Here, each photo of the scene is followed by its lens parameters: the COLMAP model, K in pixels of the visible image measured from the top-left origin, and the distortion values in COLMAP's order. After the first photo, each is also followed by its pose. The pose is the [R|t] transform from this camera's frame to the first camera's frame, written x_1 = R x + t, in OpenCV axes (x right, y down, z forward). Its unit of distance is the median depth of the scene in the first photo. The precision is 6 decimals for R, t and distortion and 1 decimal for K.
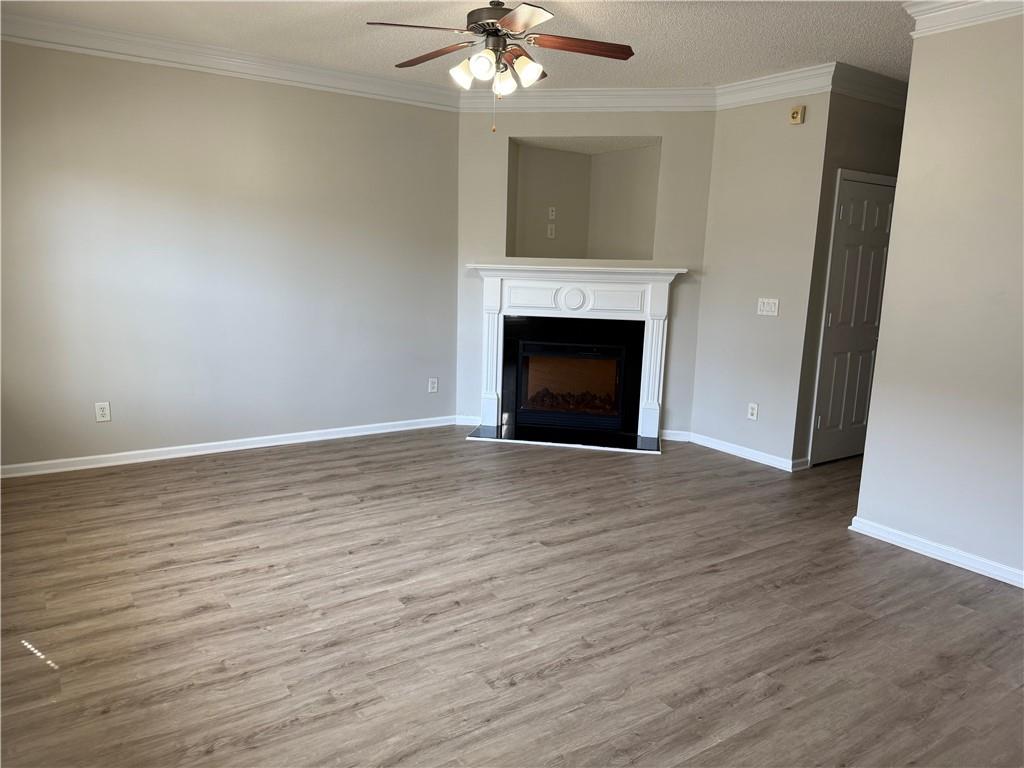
lens RADIAL K [[721.2, 0, 512.0], [0, 721.2, 384.0], [0, 0, 1]] dist [0.007431, -0.067541]
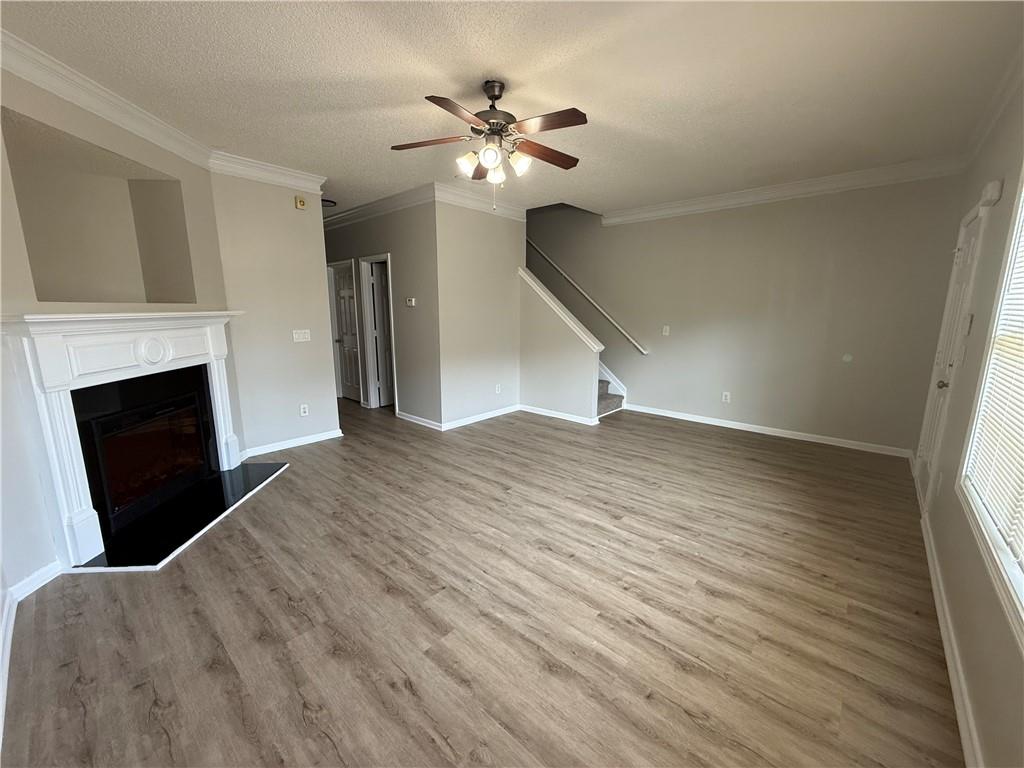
lens RADIAL K [[405.0, 0, 512.0], [0, 405.0, 384.0], [0, 0, 1]] dist [-0.012247, -0.000171]
pose [[-0.230543, -0.216149, 0.948752, -0.838264], [0.162307, 0.952815, 0.256515, -0.249623], [-0.959430, 0.213127, -0.184583, 1.241999]]
